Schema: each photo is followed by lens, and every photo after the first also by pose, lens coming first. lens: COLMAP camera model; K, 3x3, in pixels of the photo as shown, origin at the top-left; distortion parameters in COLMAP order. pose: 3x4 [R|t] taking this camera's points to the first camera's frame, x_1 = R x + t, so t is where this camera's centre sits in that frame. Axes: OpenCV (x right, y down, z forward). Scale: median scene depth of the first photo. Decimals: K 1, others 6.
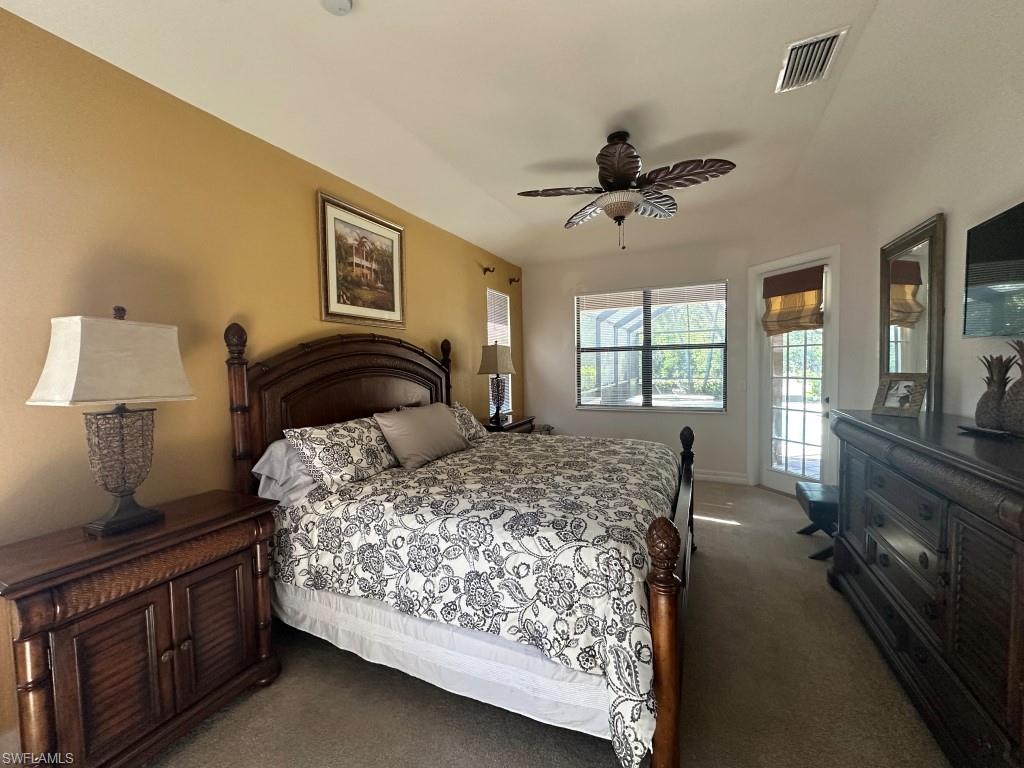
lens RADIAL K [[408.3, 0, 513.2], [0, 408.3, 383.6], [0, 0, 1]] dist [-0.001904, 0.000205]
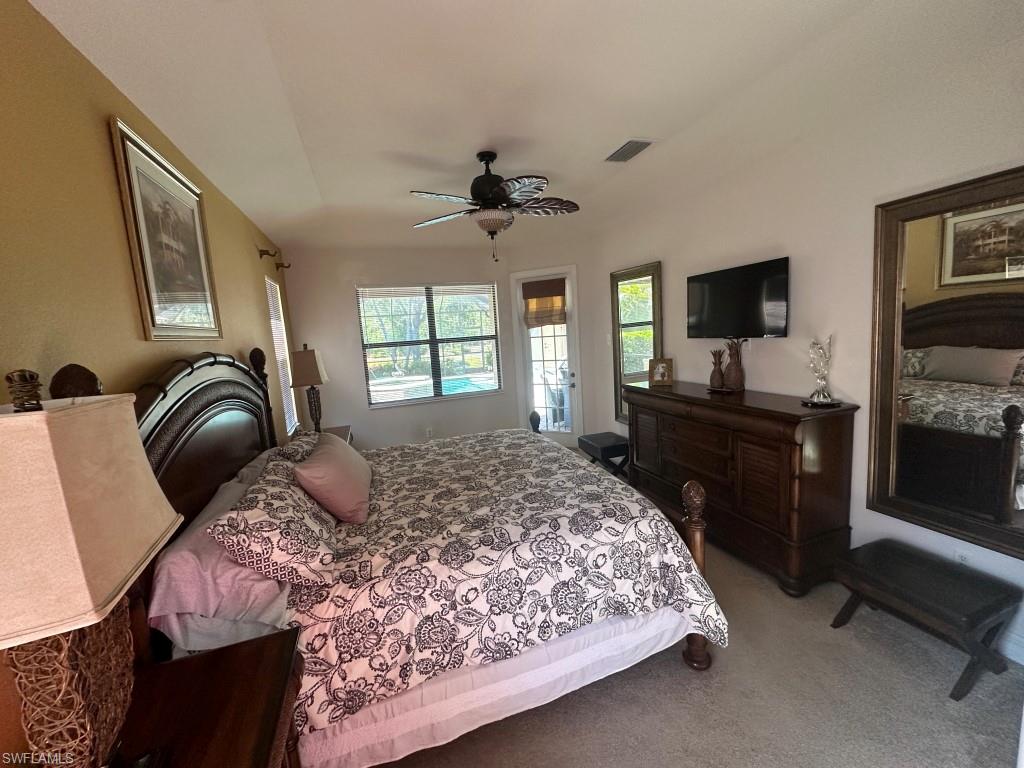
lens RADIAL K [[408.3, 0, 512.4], [0, 408.3, 383.2], [0, 0, 1]] dist [-0.001904, 0.000205]
pose [[0.712628, -0.119218, 0.691338, -0.703222], [0.084815, 0.992867, 0.083789, -0.131916], [-0.696396, -0.001074, 0.717656, 0.256484]]
